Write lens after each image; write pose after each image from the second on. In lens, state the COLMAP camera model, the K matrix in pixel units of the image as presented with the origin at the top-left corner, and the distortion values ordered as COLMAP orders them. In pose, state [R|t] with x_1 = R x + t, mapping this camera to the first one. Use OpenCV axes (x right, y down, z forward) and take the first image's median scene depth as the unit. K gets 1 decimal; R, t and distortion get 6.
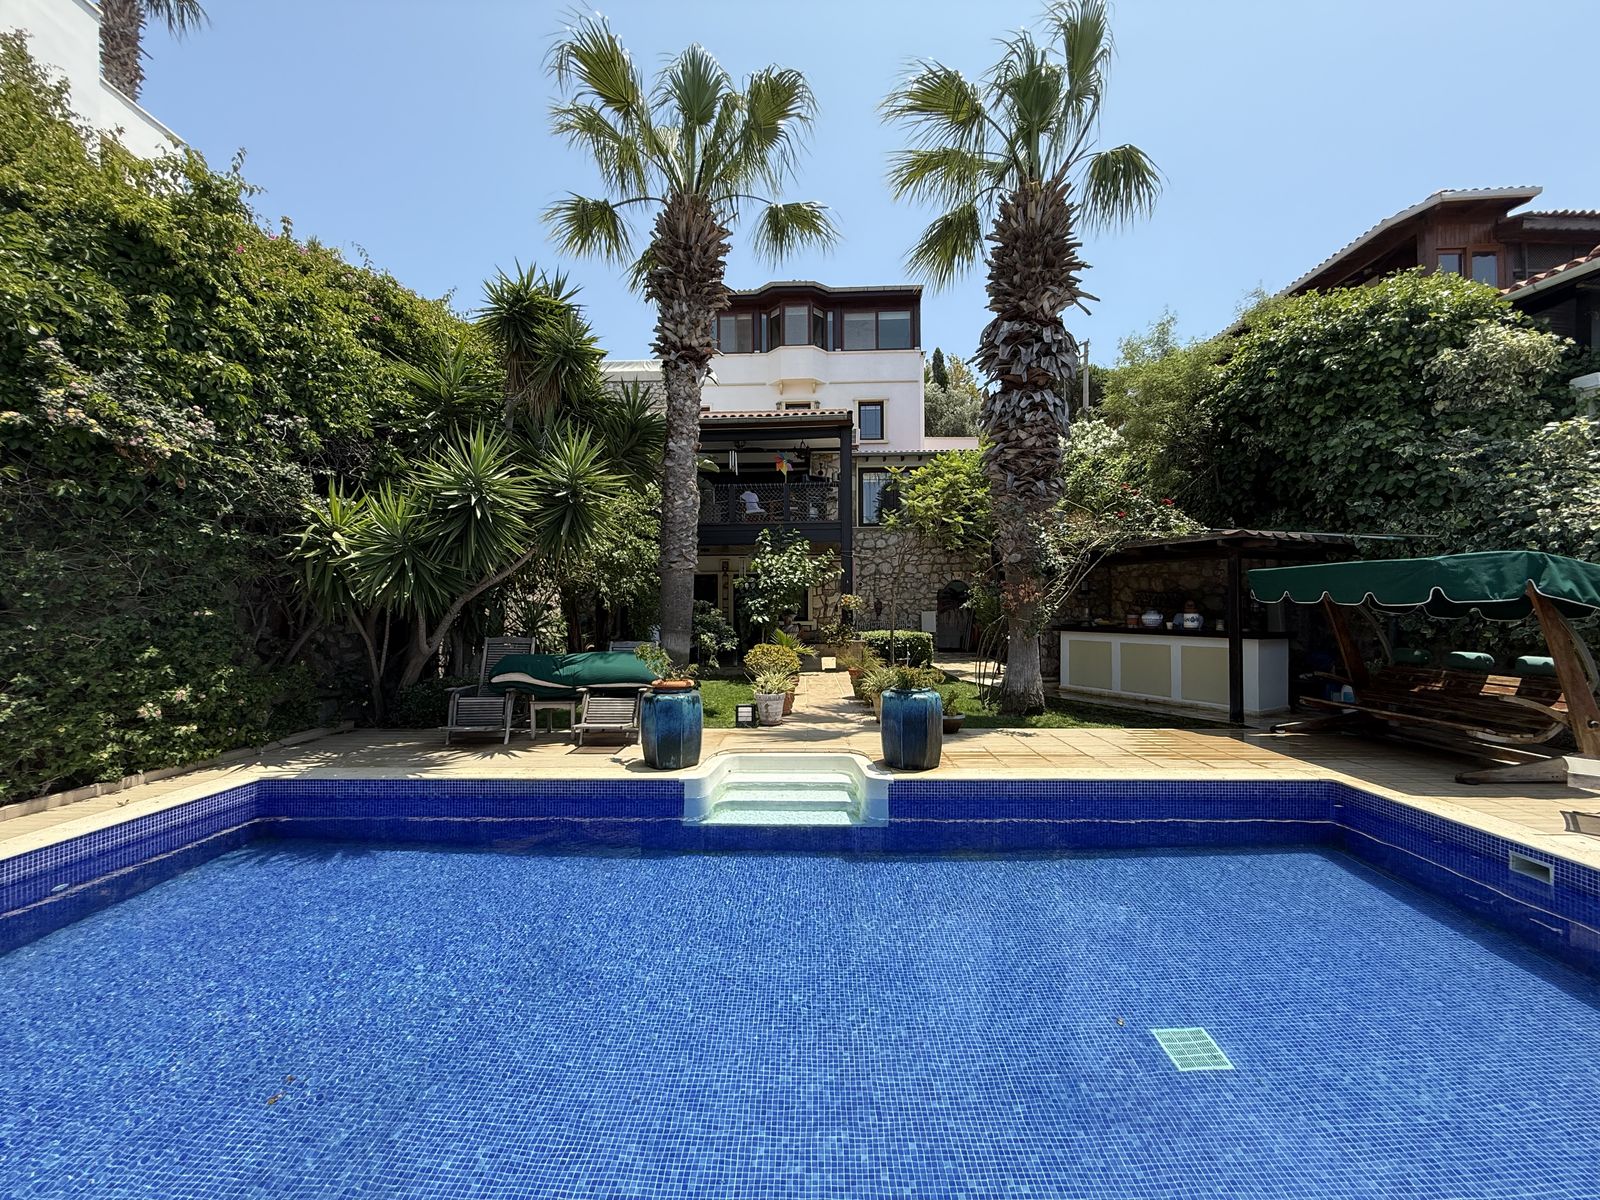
lens RADIAL K [[636.2, 0, 800.0], [0, 636.2, 600.0], [0, 0, 1]] dist [-0.000311, -0.000348]
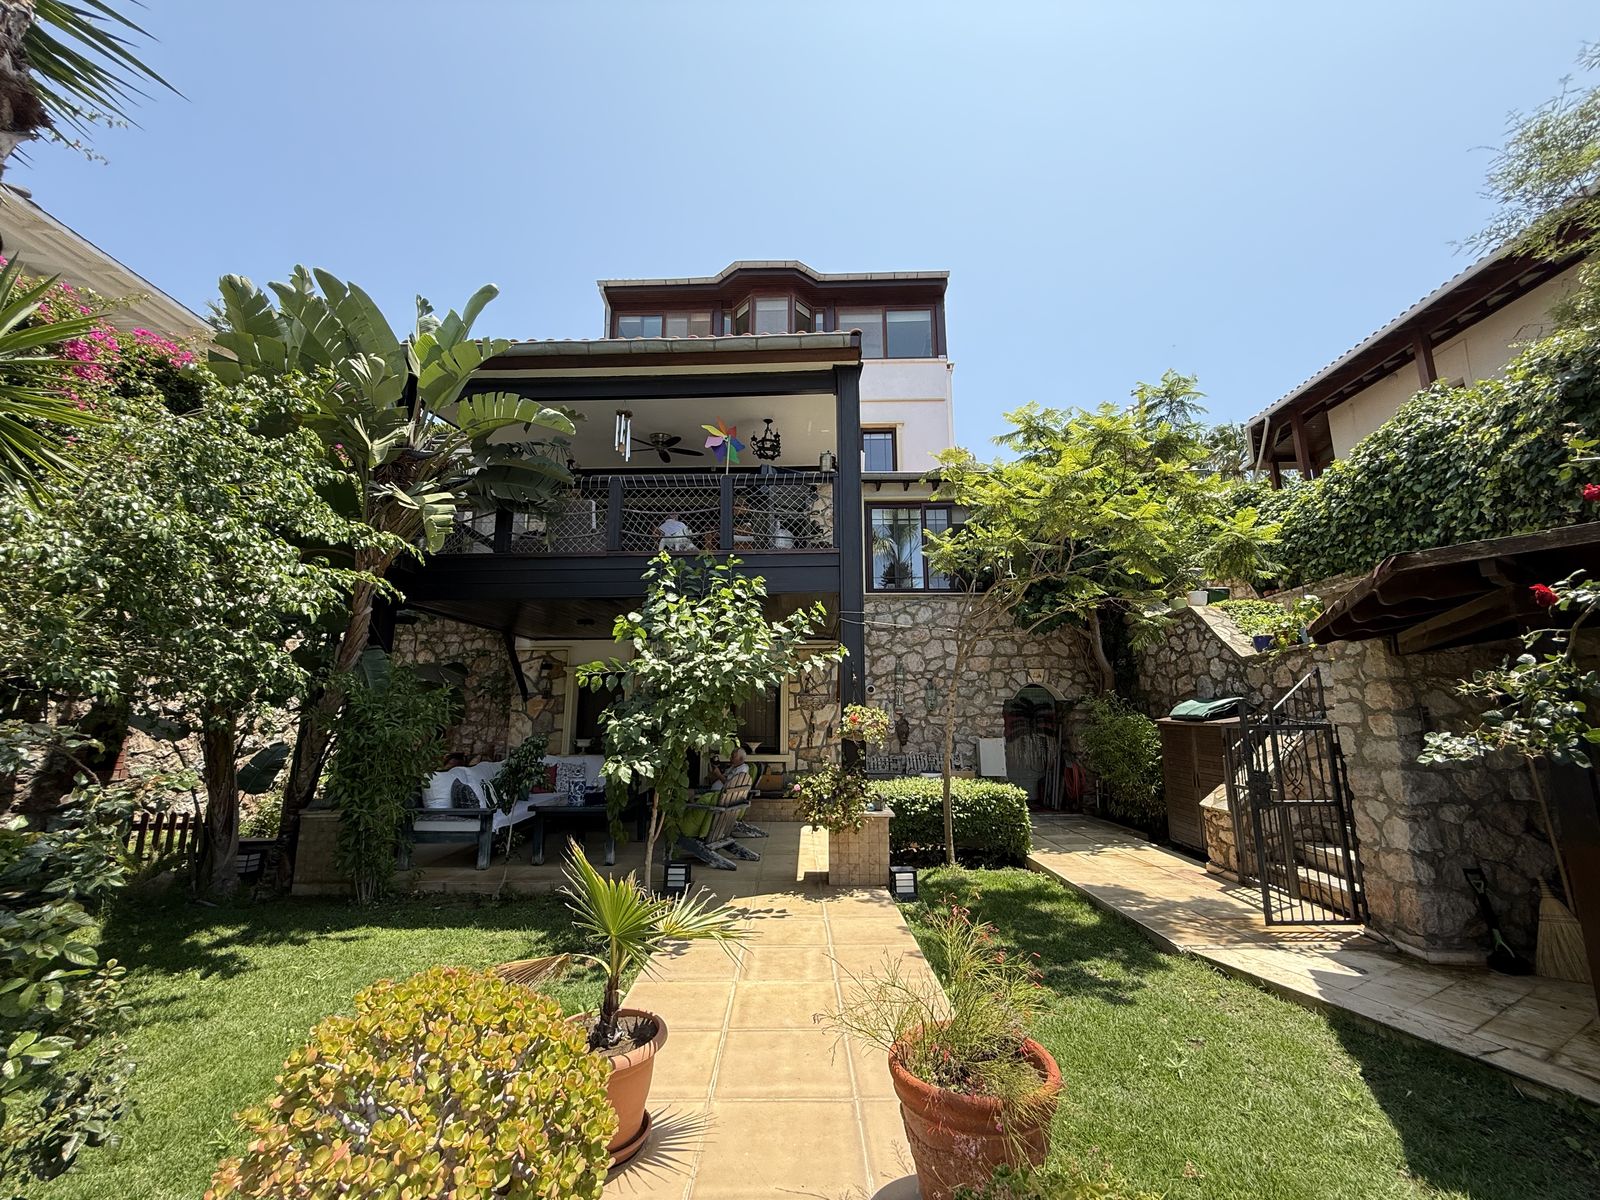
lens RADIAL K [[636.2, 0, 800.0], [0, 636.2, 600.0], [0, 0, 1]] dist [-0.000311, -0.000348]
pose [[0.999897, 0.007581, 0.012186, 0.054573], [-0.005282, 0.983882, -0.178739, -0.002904], [-0.013345, 0.178656, 0.983821, 1.005854]]
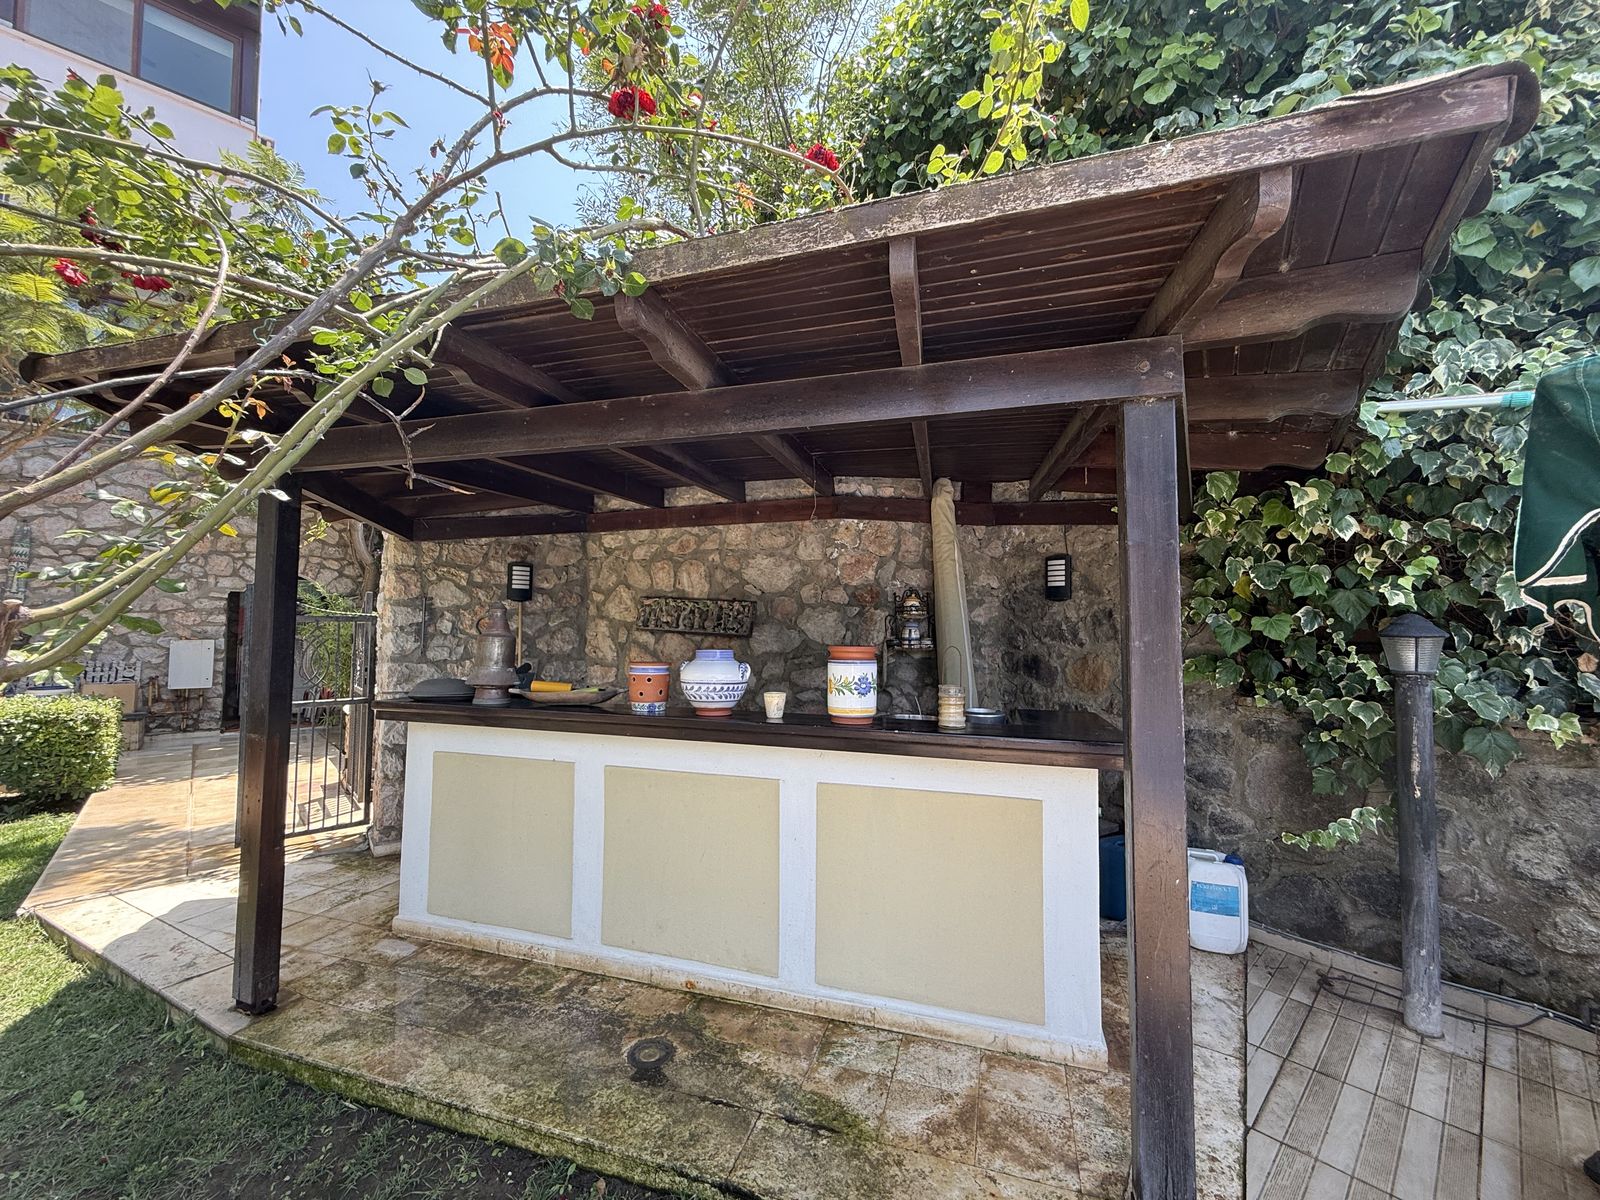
lens RADIAL K [[636.2, 0, 800.0], [0, 636.2, 600.0], [0, 0, 1]] dist [-0.000311, -0.000348]
pose [[0.721386, 0.042343, 0.691238, 0.481348], [-0.015555, 0.998868, -0.044954, 0.008633], [-0.692359, 0.021677, 0.721228, 0.961982]]
